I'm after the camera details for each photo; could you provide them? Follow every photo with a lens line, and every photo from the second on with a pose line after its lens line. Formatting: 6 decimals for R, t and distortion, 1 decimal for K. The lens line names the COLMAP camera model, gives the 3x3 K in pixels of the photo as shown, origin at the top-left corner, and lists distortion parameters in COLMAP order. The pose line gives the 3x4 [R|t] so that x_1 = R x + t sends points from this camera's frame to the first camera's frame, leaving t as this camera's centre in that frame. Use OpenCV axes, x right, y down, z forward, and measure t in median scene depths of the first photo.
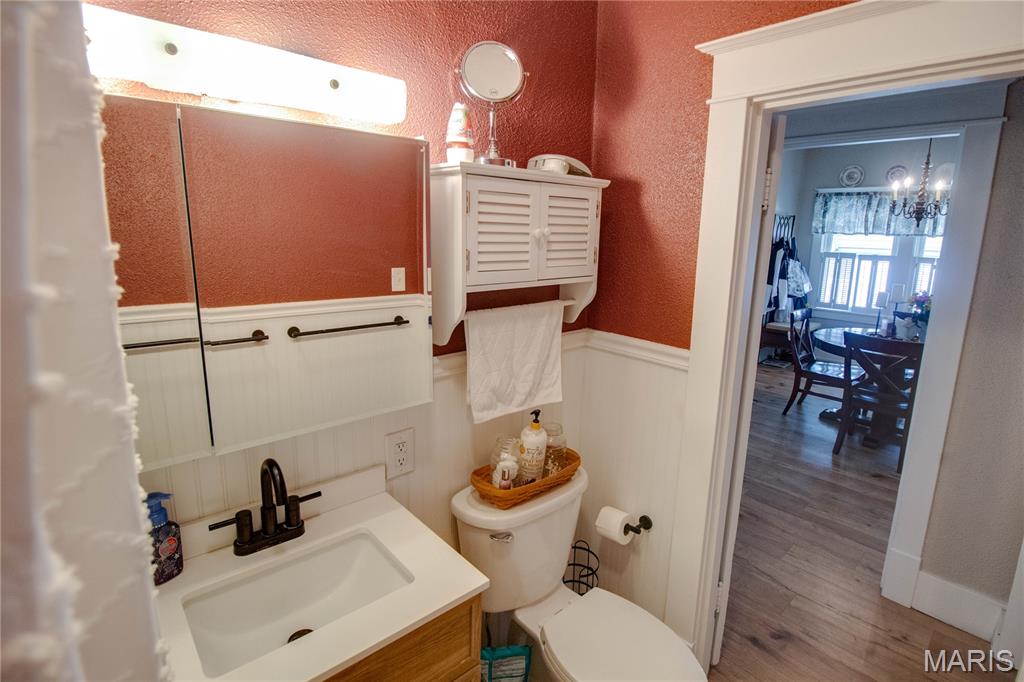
lens RADIAL K [[483.3, 0, 514.9], [0, 483.3, 327.8], [0, 0, 1]] dist [0.001045, -0.012590]
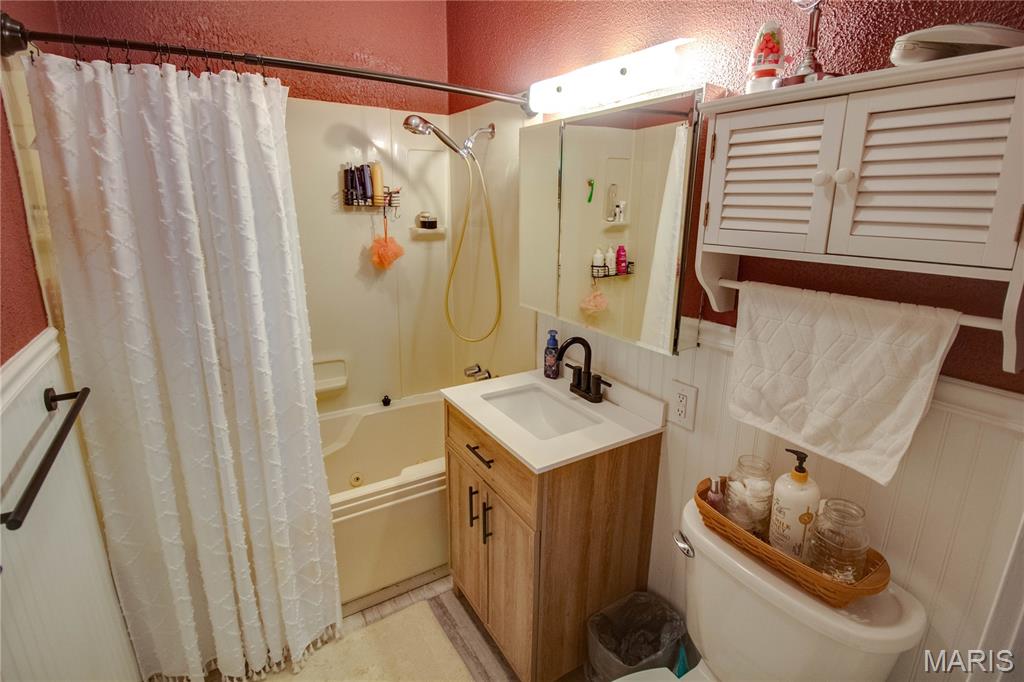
lens RADIAL K [[542.2, 0, 513.8], [0, 542.2, 324.3], [0, 0, 1]] dist [0.001419, -0.018746]
pose [[-0.199132, 0.216211, -0.955824, 0.829091], [-0.177315, 0.951309, 0.252131, -0.117501], [0.963798, 0.219690, -0.151098, 0.736705]]
